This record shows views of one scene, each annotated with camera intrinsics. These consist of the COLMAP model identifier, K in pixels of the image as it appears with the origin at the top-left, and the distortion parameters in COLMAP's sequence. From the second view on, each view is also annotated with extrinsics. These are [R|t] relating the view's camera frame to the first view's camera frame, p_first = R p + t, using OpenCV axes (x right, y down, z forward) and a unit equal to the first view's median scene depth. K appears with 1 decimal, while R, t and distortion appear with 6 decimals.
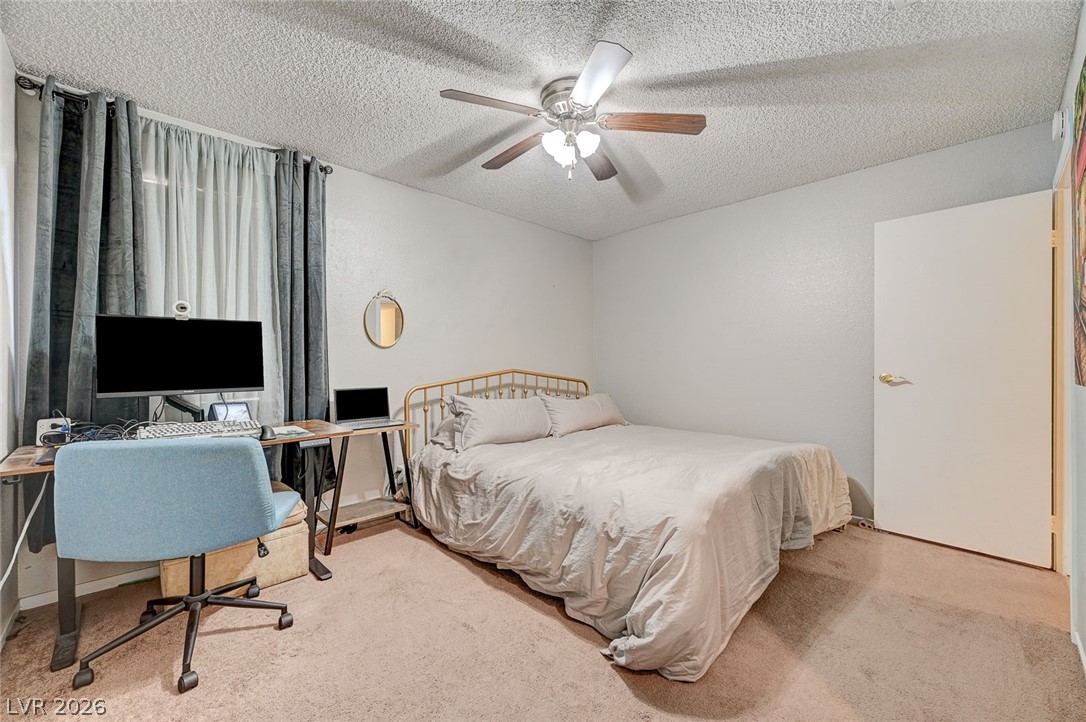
lens RADIAL K [[428.2, 0, 545.3], [0, 428.2, 361.8], [0, 0, 1]] dist [-0.000719, 0.000451]
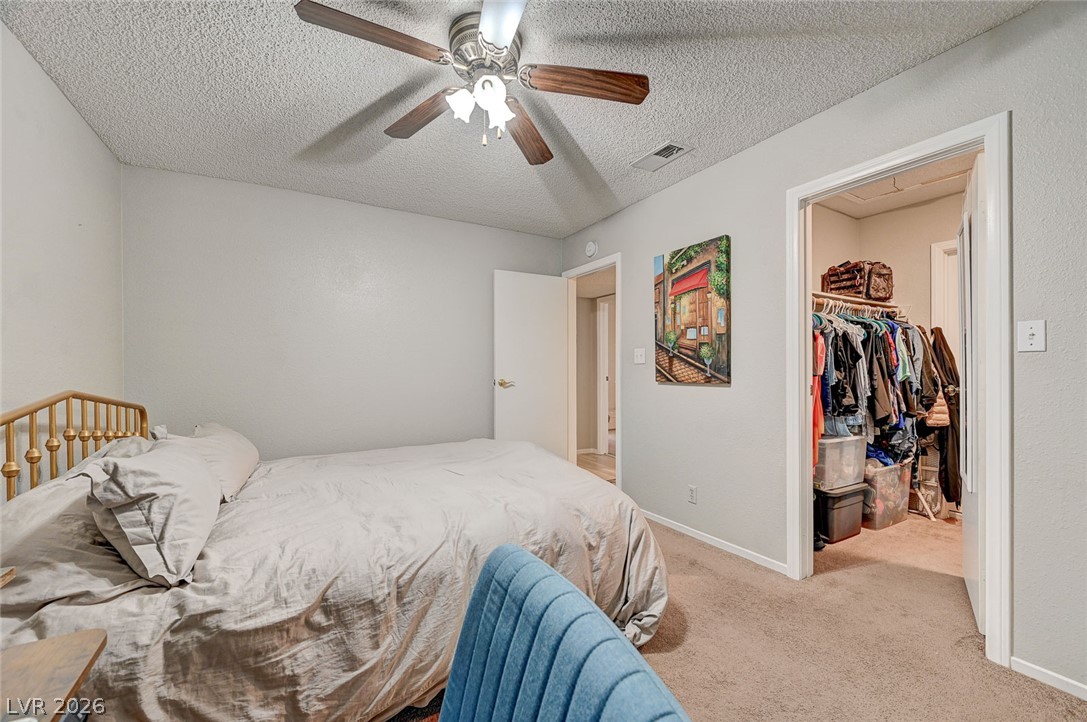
lens RADIAL K [[428.6, 0, 547.4], [0, 428.6, 366.5], [0, 0, 1]] dist [-0.000719, 0.000451]
pose [[0.234477, 0.005937, 0.972103, -0.587976], [0.001297, 0.999979, -0.006420, -0.006164], [-0.972121, 0.002766, 0.234465, 0.591176]]
